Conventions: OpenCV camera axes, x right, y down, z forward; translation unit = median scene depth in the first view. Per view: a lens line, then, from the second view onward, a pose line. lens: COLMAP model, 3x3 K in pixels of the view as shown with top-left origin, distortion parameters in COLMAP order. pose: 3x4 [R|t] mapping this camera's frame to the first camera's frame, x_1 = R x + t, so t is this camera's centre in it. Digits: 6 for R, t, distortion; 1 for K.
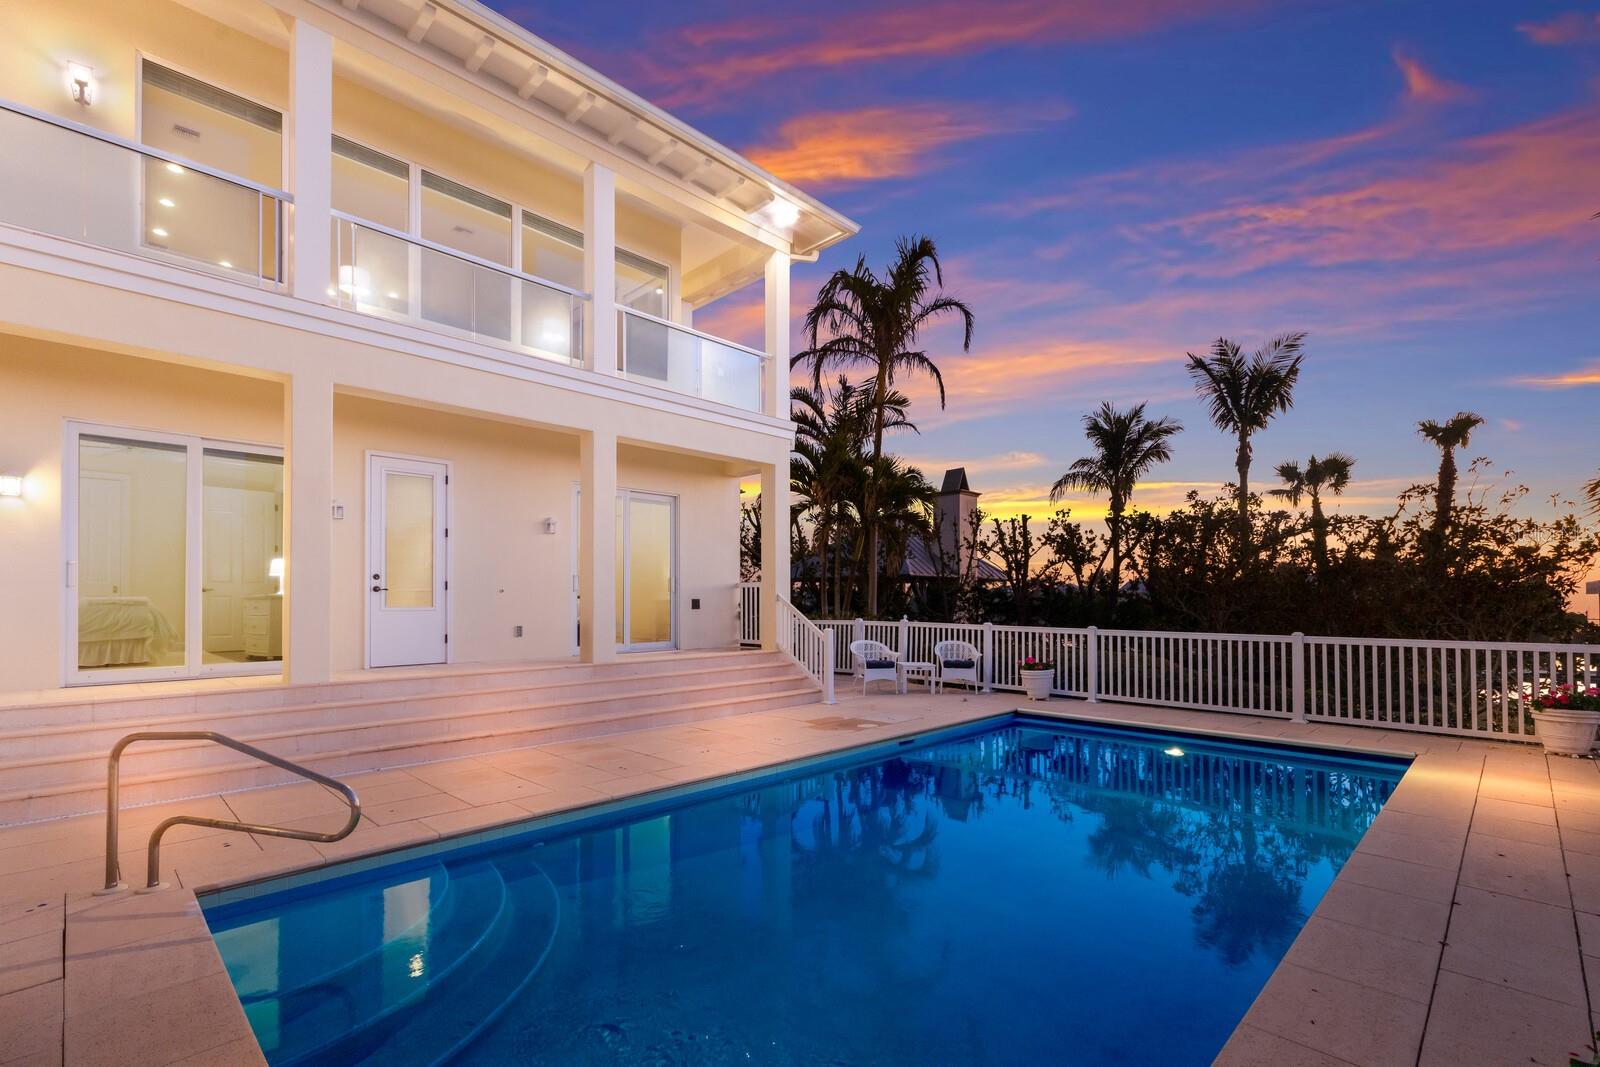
lens RADIAL K [[715.2, 0, 805.8], [0, 715.2, 592.3], [0, 0, 1]] dist [0.012060, 0.000494]
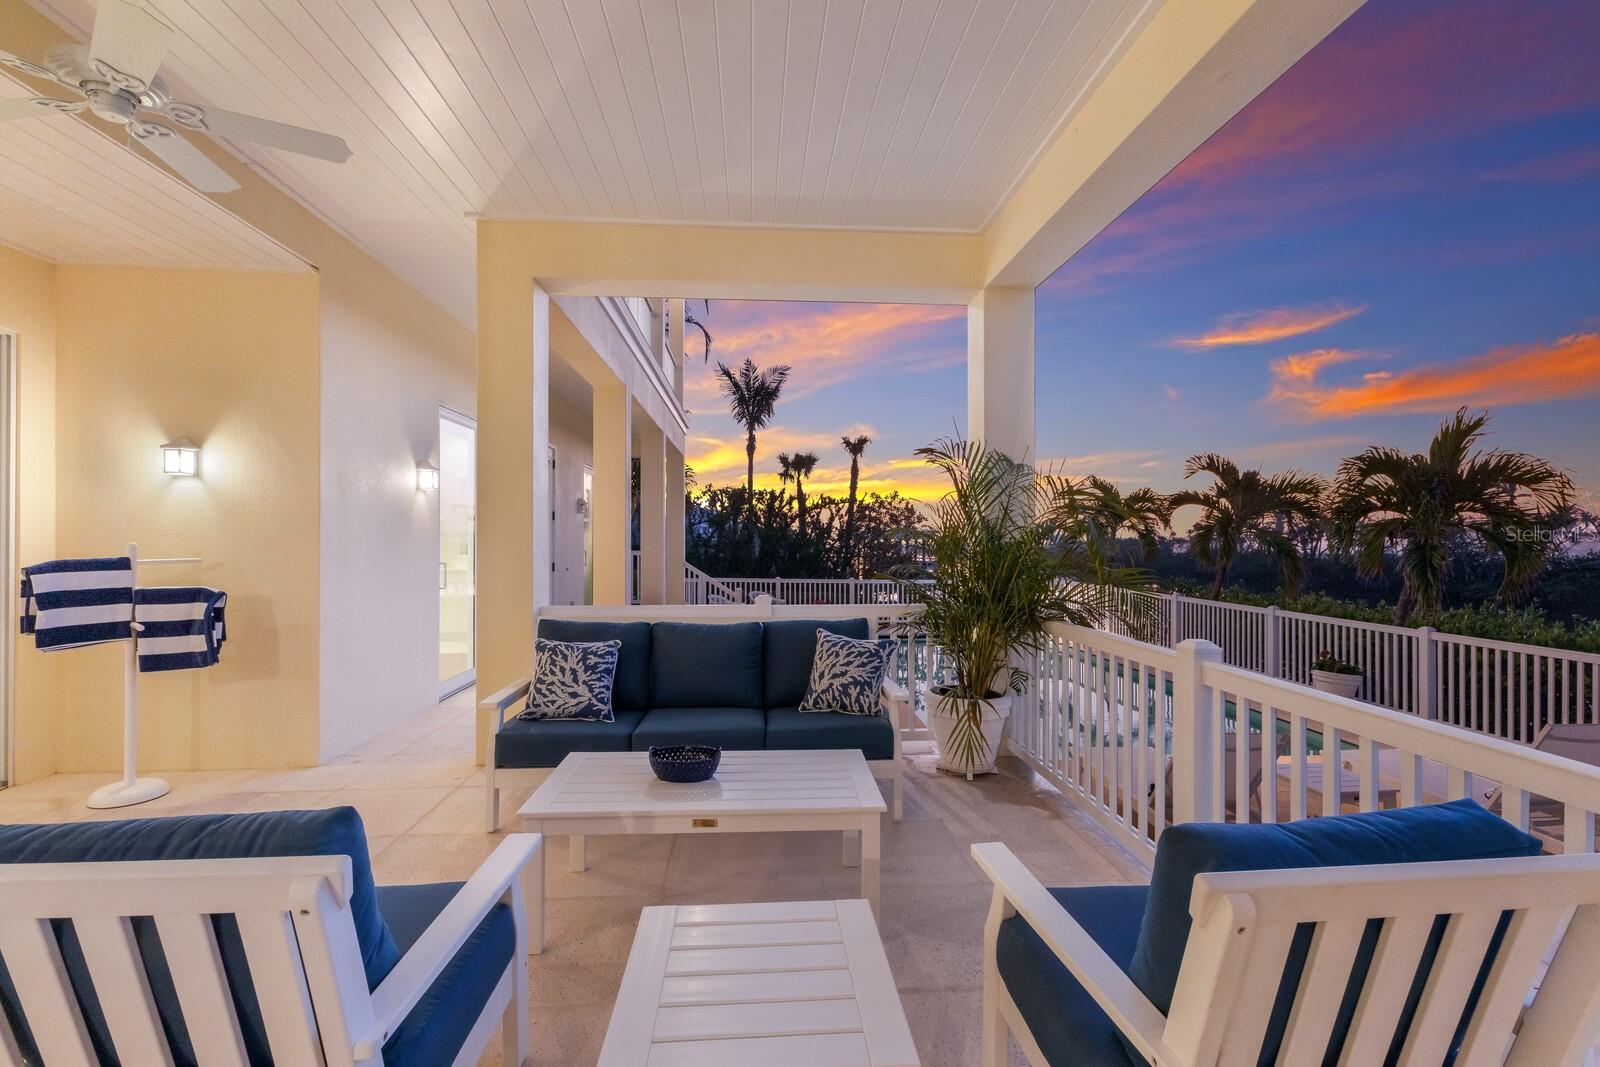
lens RADIAL K [[697.7, 0, 803.2], [0, 697.7, 539.6], [0, 0, 1]] dist [0.003086, 0.000099]
pose [[0.664820, -0.000025, 0.747004, -0.437733], [-0.012560, 0.999858, 0.011211, -0.027951], [-0.746898, -0.016836, 0.664725, 0.027316]]
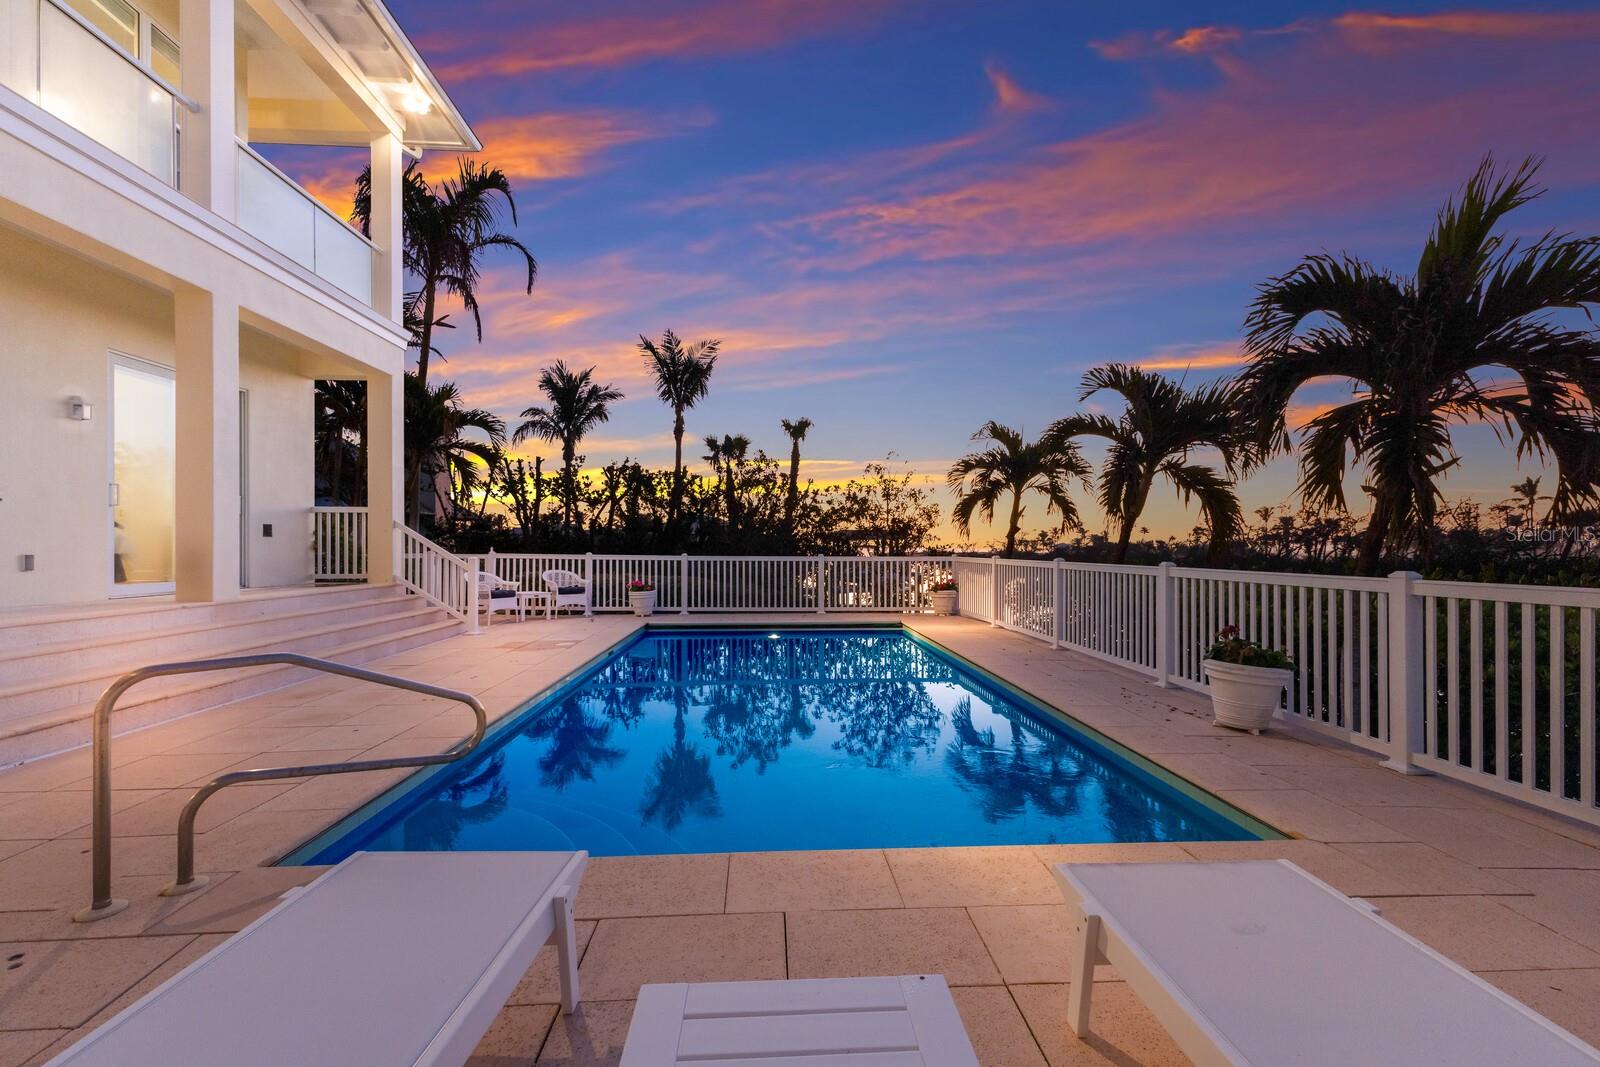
lens RADIAL K [[691.2, 0, 802.2], [0, 691.2, 548.9], [0, 0, 1]] dist [0.011878, 0.000433]
pose [[0.674511, -0.000155, 0.738264, -0.186914], [-0.011370, 0.999879, 0.010599, 0.012532], [-0.738177, -0.015543, 0.674428, 0.019392]]
